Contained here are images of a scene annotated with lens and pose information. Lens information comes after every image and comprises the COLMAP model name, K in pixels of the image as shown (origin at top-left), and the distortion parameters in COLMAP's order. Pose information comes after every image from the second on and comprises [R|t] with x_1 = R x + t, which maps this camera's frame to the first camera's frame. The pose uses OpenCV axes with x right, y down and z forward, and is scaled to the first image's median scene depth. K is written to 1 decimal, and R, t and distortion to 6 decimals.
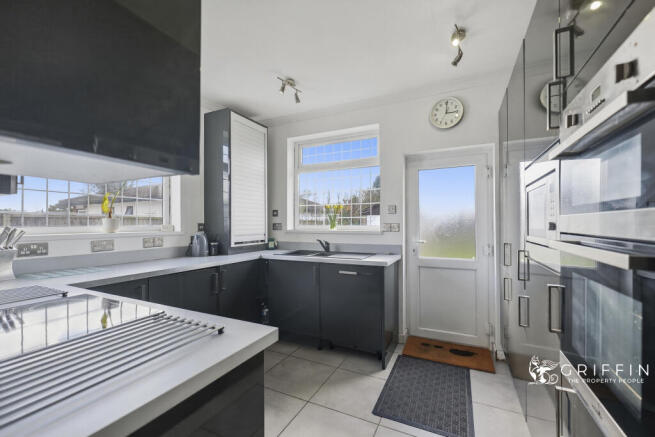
lens RADIAL K [[289.4, 0, 327.5], [0, 289.4, 218.5], [0, 0, 1]] dist [0.029608, 0.000339]
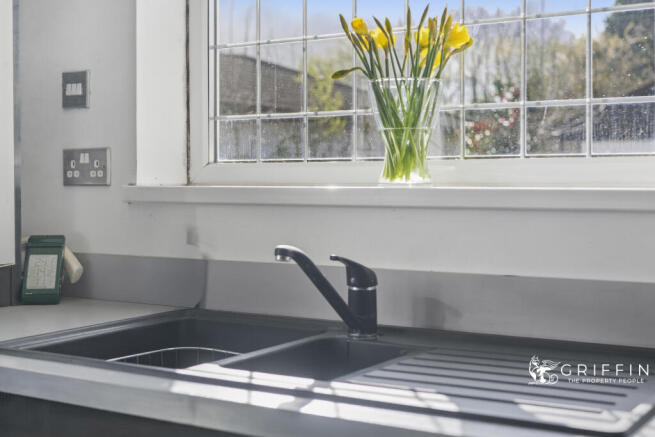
lens RADIAL K [[955.0, 0, 327.5], [0, 955.0, 218.5], [0, 0, 1]] dist [-0.016954, -0.023029]
pose [[0.993041, 0.000387, -0.117765, 0.037386], [0.007354, 0.997839, 0.065290, 0.023155], [0.117536, -0.065702, 0.990893, 0.472653]]
